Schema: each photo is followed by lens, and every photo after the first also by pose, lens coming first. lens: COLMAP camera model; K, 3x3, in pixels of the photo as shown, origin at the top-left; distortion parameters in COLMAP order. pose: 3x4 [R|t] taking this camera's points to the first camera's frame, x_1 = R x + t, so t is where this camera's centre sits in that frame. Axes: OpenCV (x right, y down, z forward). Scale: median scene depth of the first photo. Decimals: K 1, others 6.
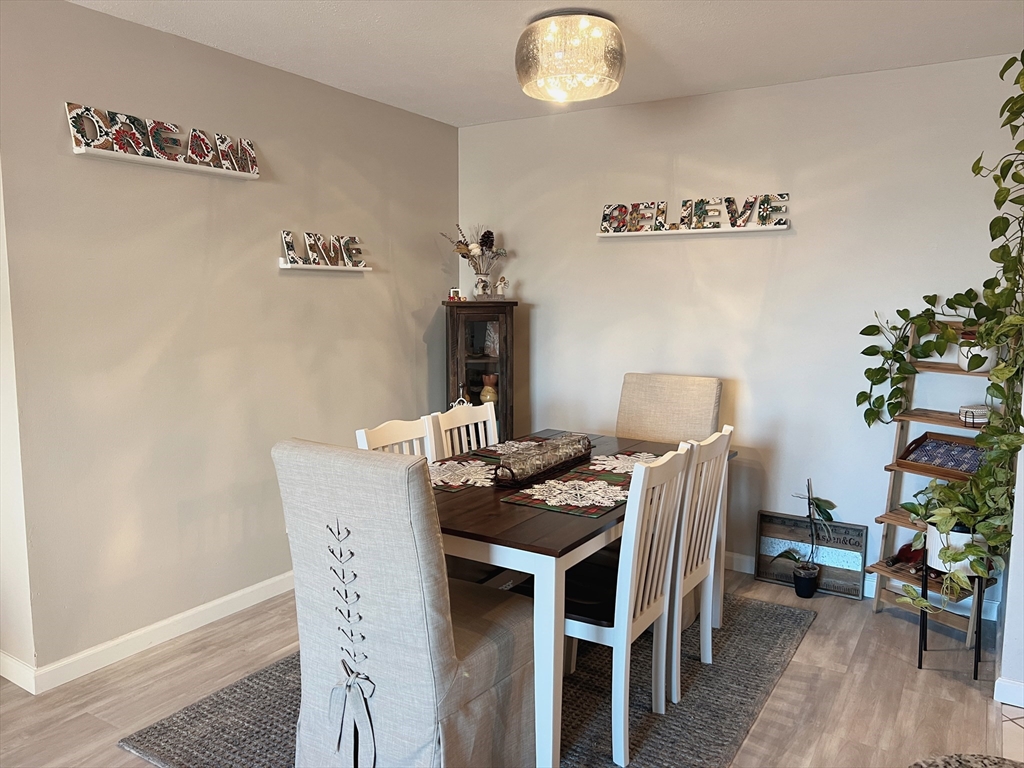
lens RADIAL K [[767.5, 0, 512.7], [0, 767.5, 387.9], [0, 0, 1]] dist [0.061977, -0.009745]
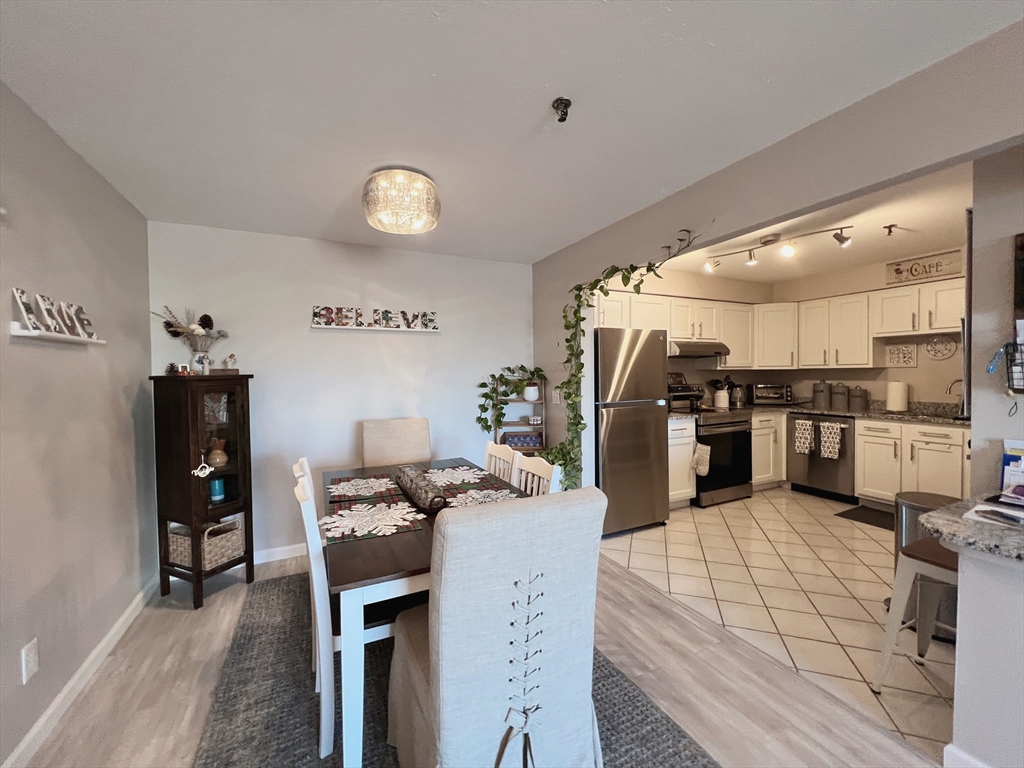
lens RADIAL K [[411.3, 0, 511.8], [0, 411.3, 378.0], [0, 0, 1]] dist [0.002912, 0.000186]
pose [[0.533749, -0.024698, 0.845282, -0.352191], [0.116123, 0.992245, -0.044333, -0.033594], [-0.837632, 0.121819, 0.532478, 0.340054]]
